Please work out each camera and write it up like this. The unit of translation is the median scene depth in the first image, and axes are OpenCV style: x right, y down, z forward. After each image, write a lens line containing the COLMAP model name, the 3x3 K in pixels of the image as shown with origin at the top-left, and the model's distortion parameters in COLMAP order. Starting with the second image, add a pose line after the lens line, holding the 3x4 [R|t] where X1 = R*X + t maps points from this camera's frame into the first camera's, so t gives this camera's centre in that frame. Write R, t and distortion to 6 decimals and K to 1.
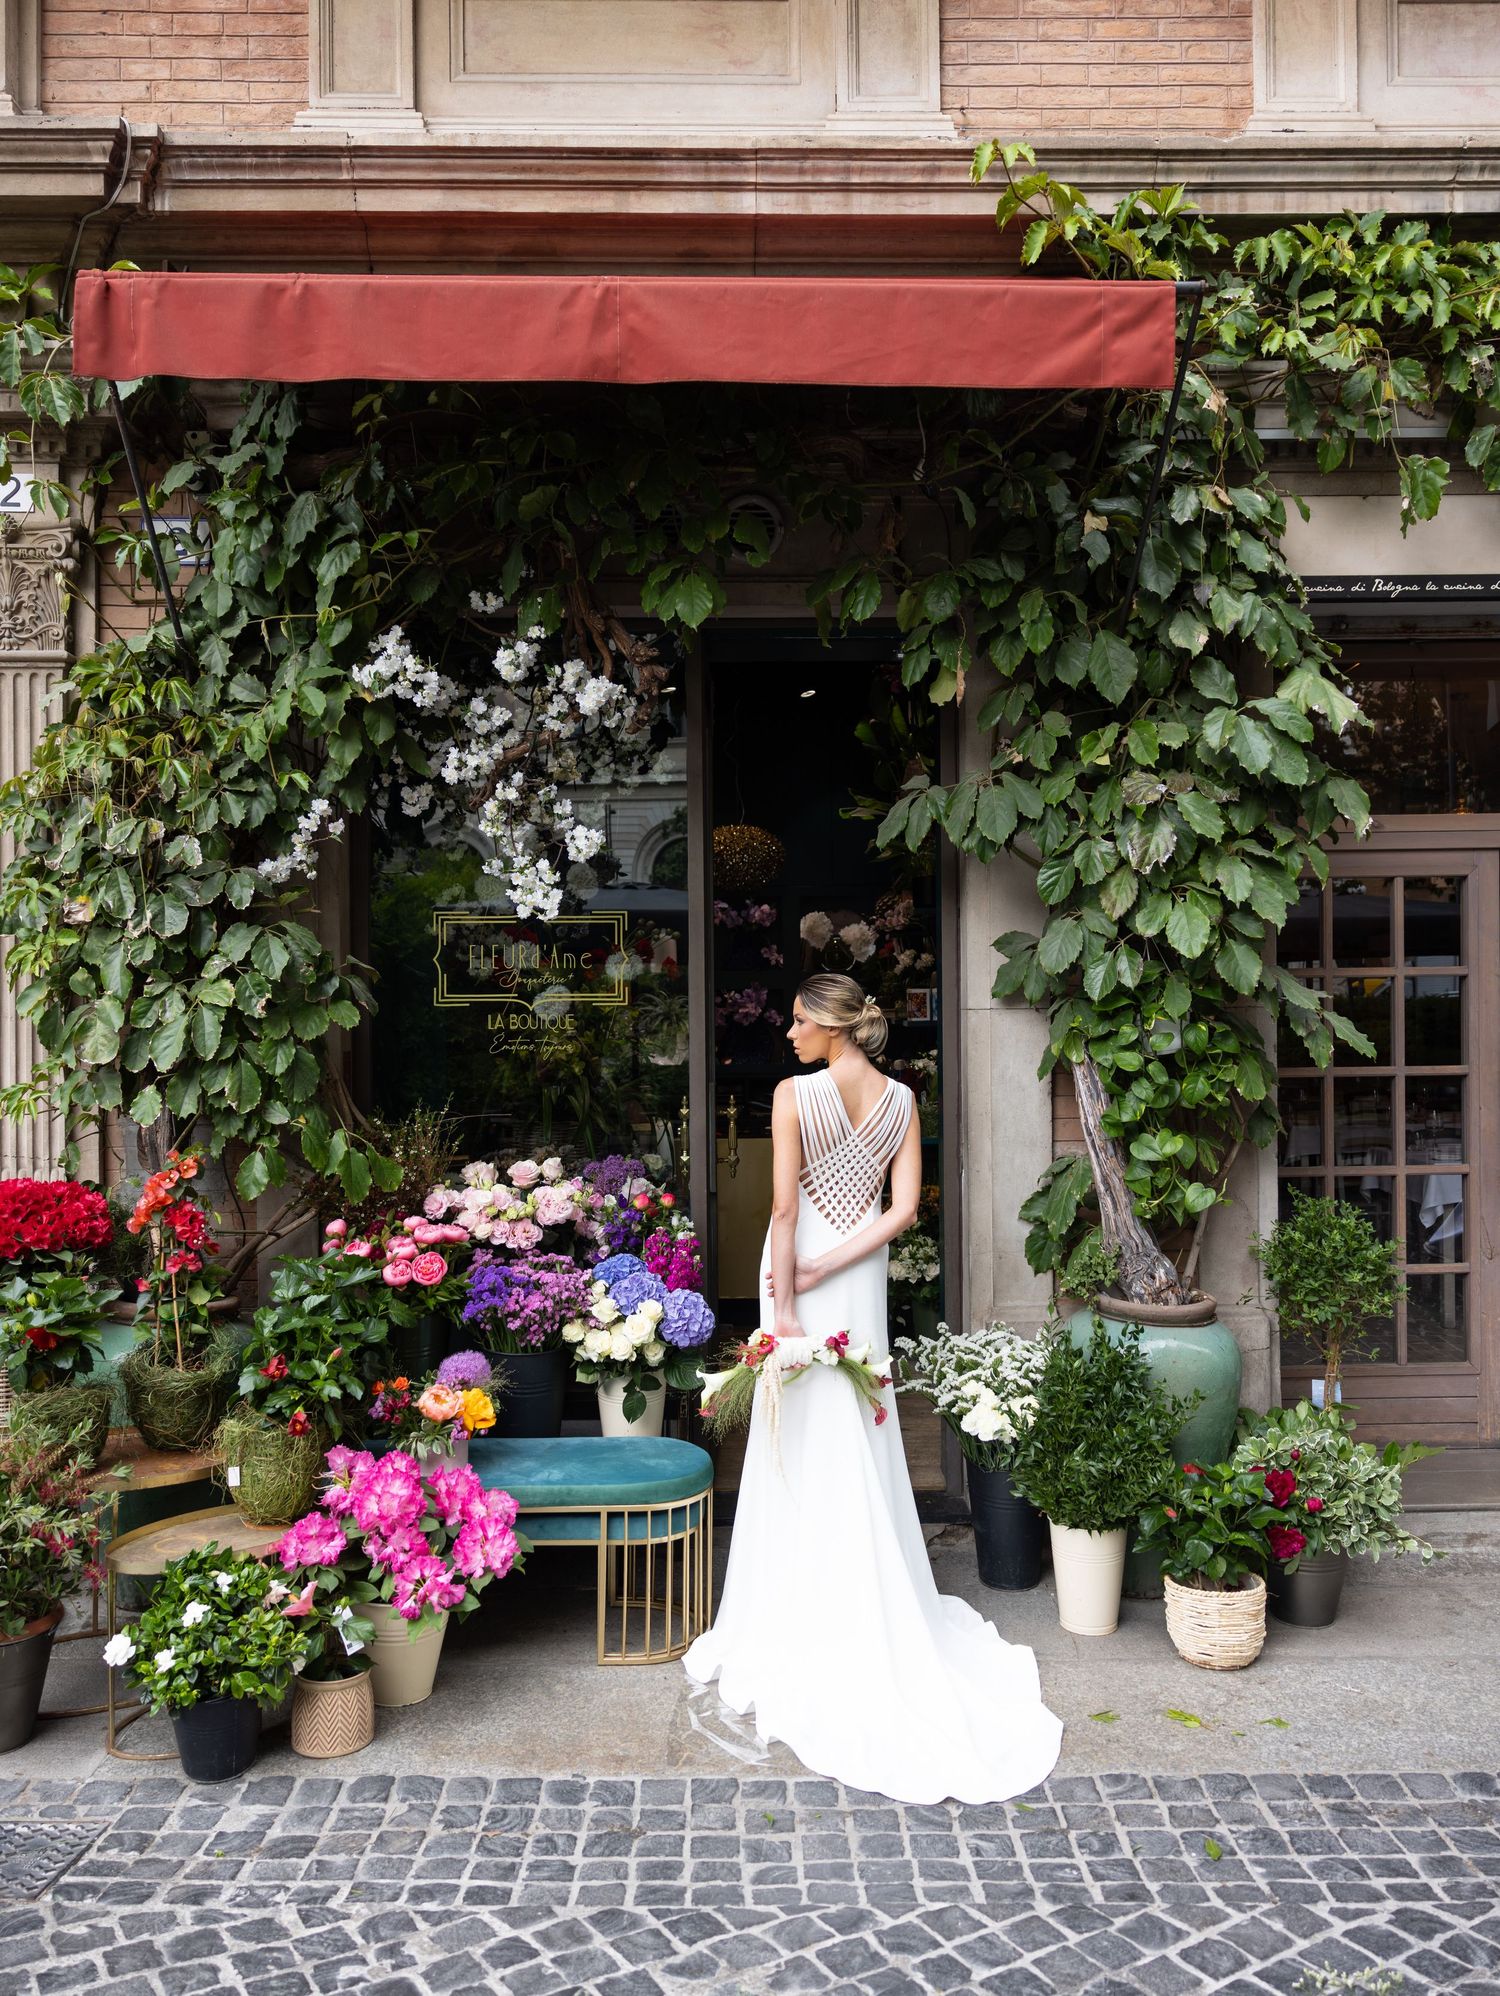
lens RADIAL K [[1490.5, 0, 755.2], [0, 1490.5, 1112.6], [0, 0, 1]] dist [-0.004174, -0.001814]
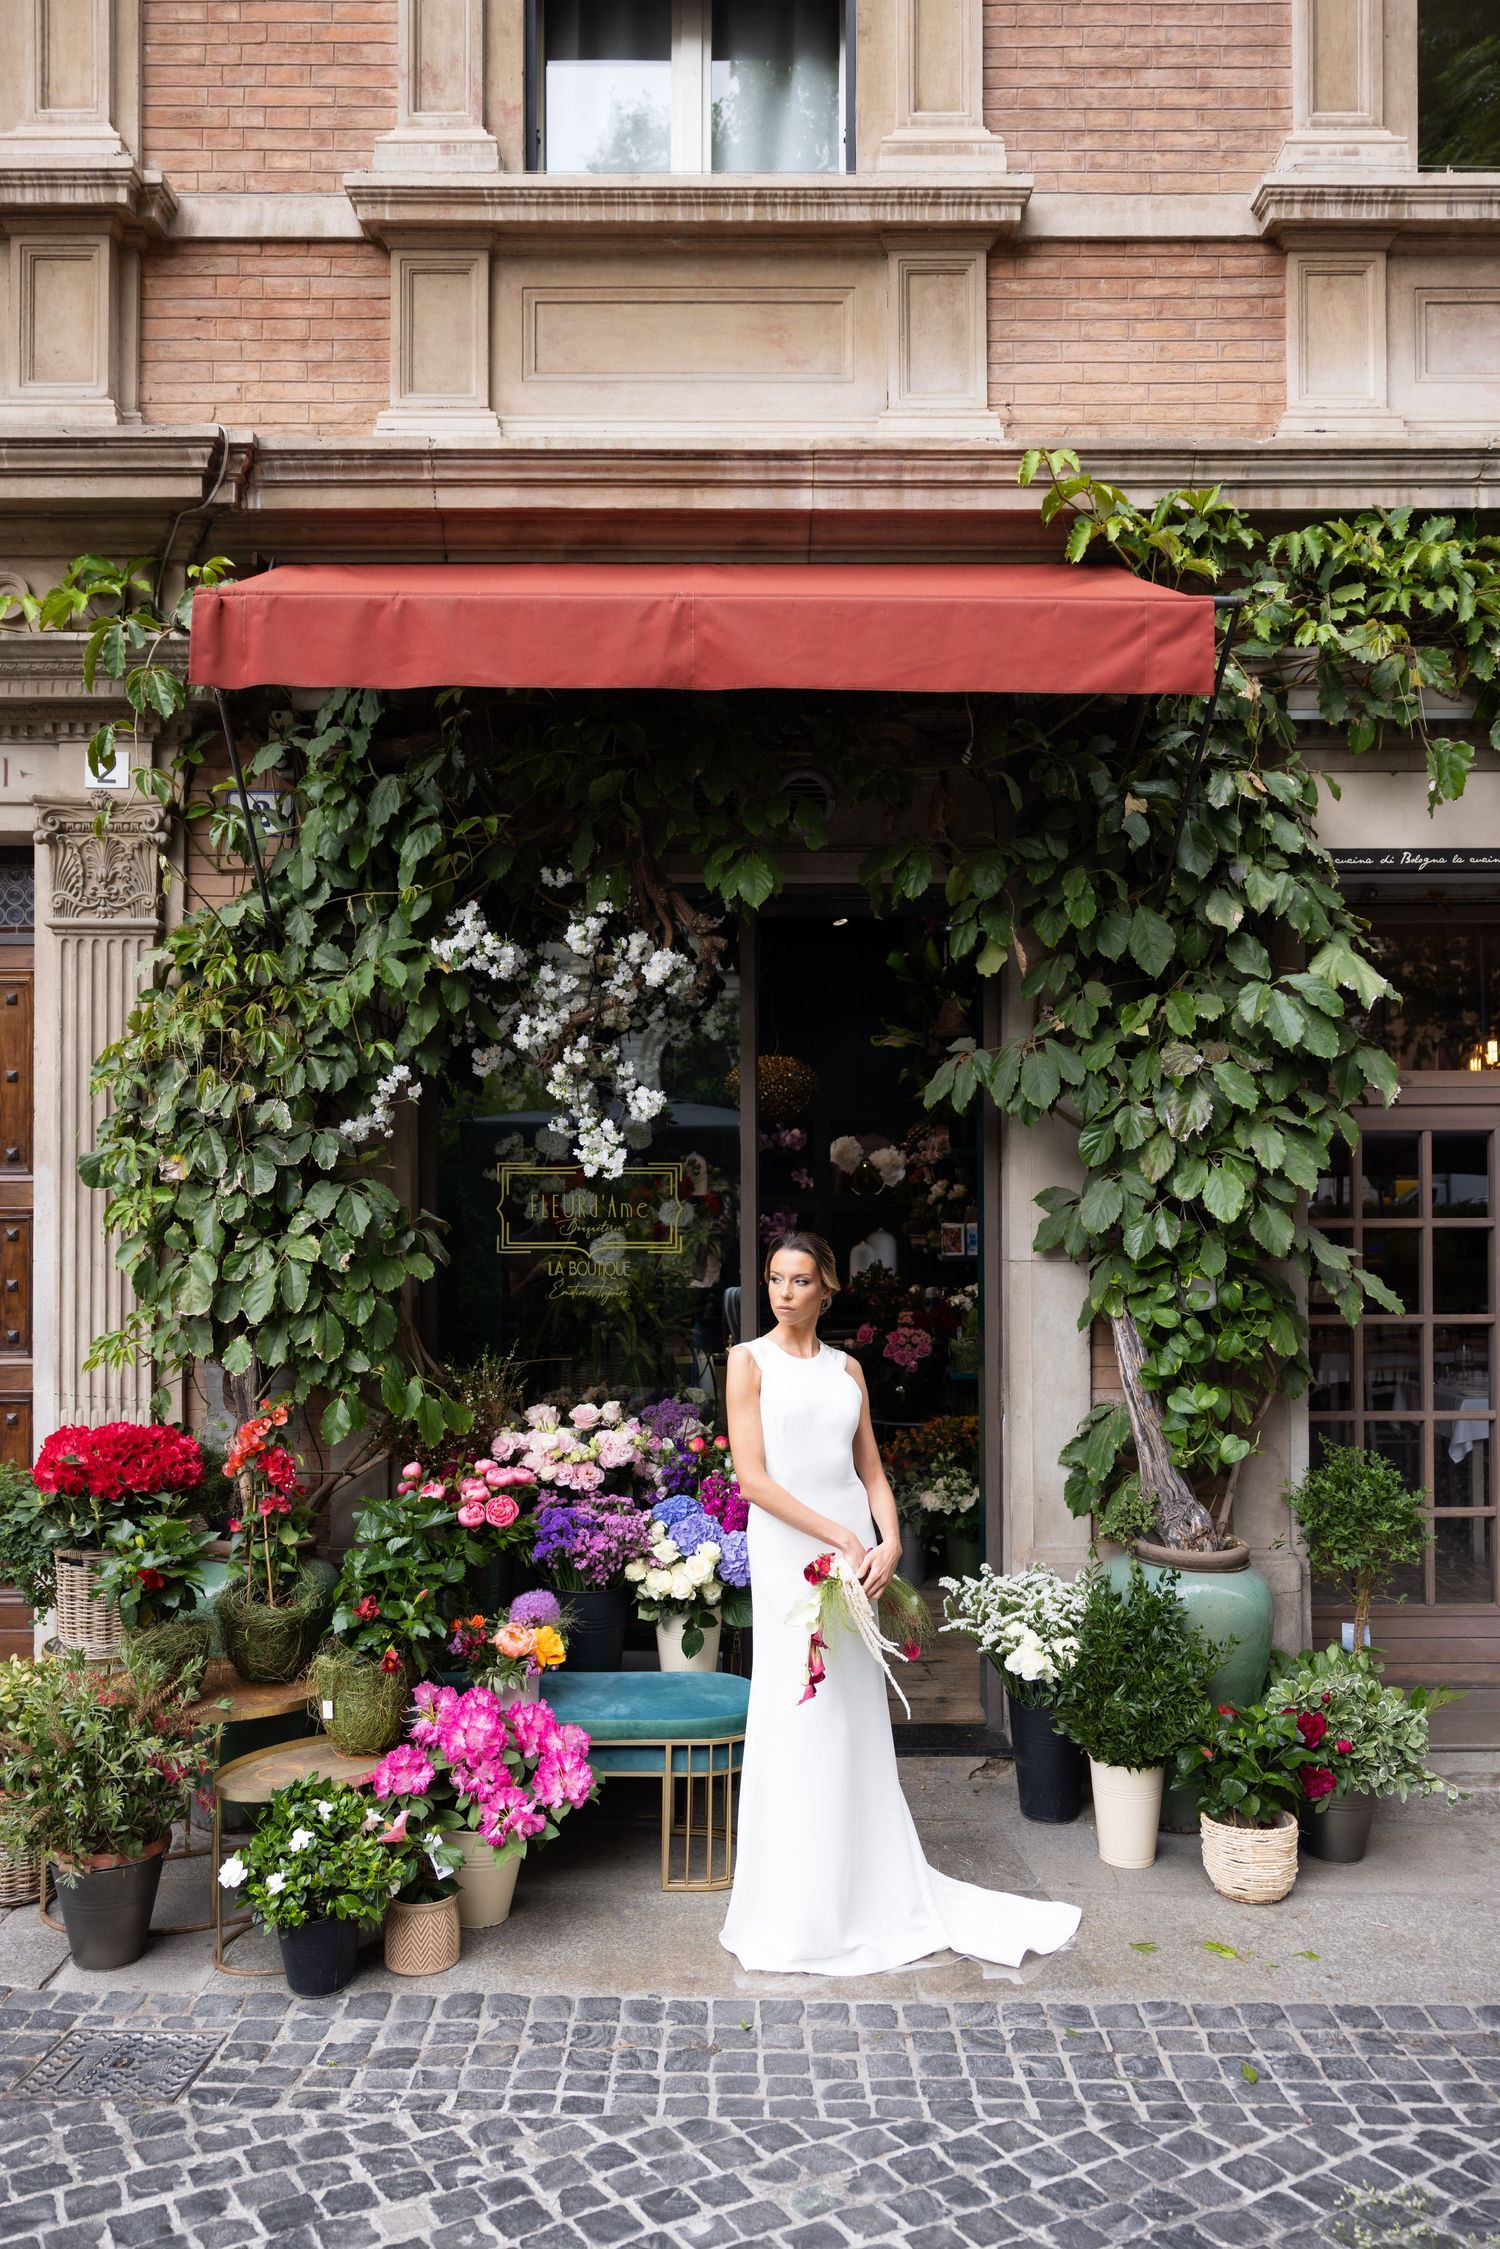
lens RADIAL K [[1554.6, 0, 727.8], [0, 1554.6, 1277.2], [0, 0, 1]] dist [-0.004284, -0.000260]
pose [[0.999814, 0.006530, -0.018125, -0.038147], [-0.006822, 0.999847, -0.016101, -0.043154], [0.018017, 0.016222, 0.999706, -0.099376]]
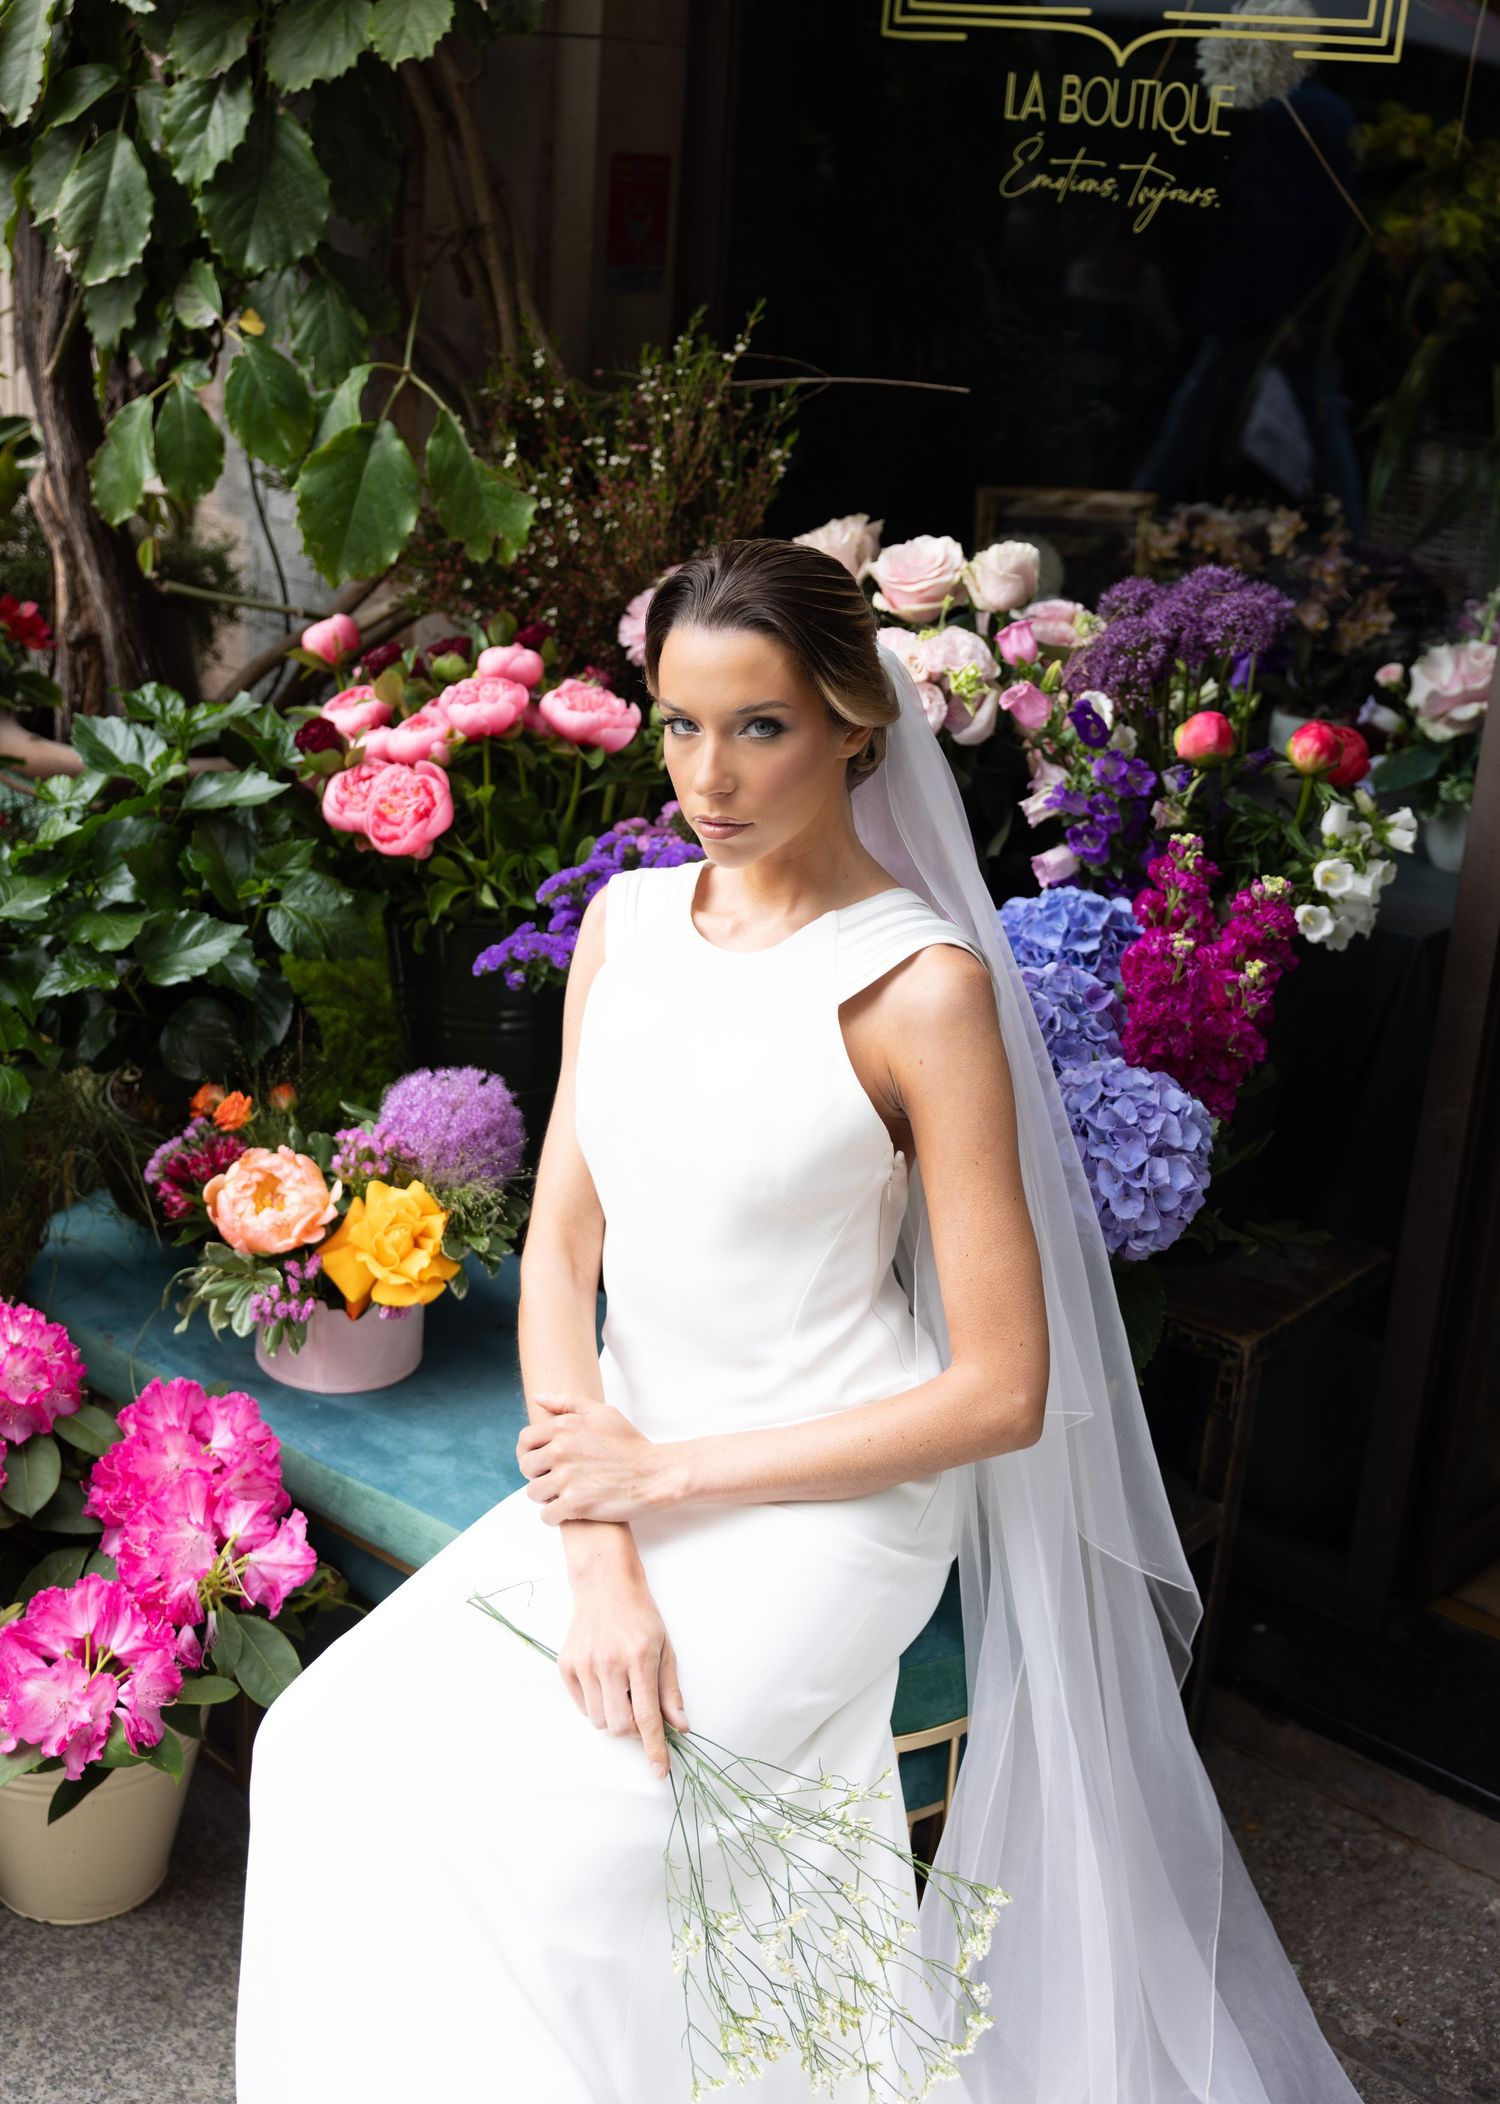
lens RADIAL K [[2678.1, 0, 746.3], [0, 2678.1, 979.5], [0, 0, 1]] dist [0.032553, 0.002933]
pose [[0.735661, 0.265285, -0.623240, 0.225060], [-0.114473, 0.955572, 0.271622, -0.033098], [0.667607, -0.128478, 0.733344, 0.572459]]
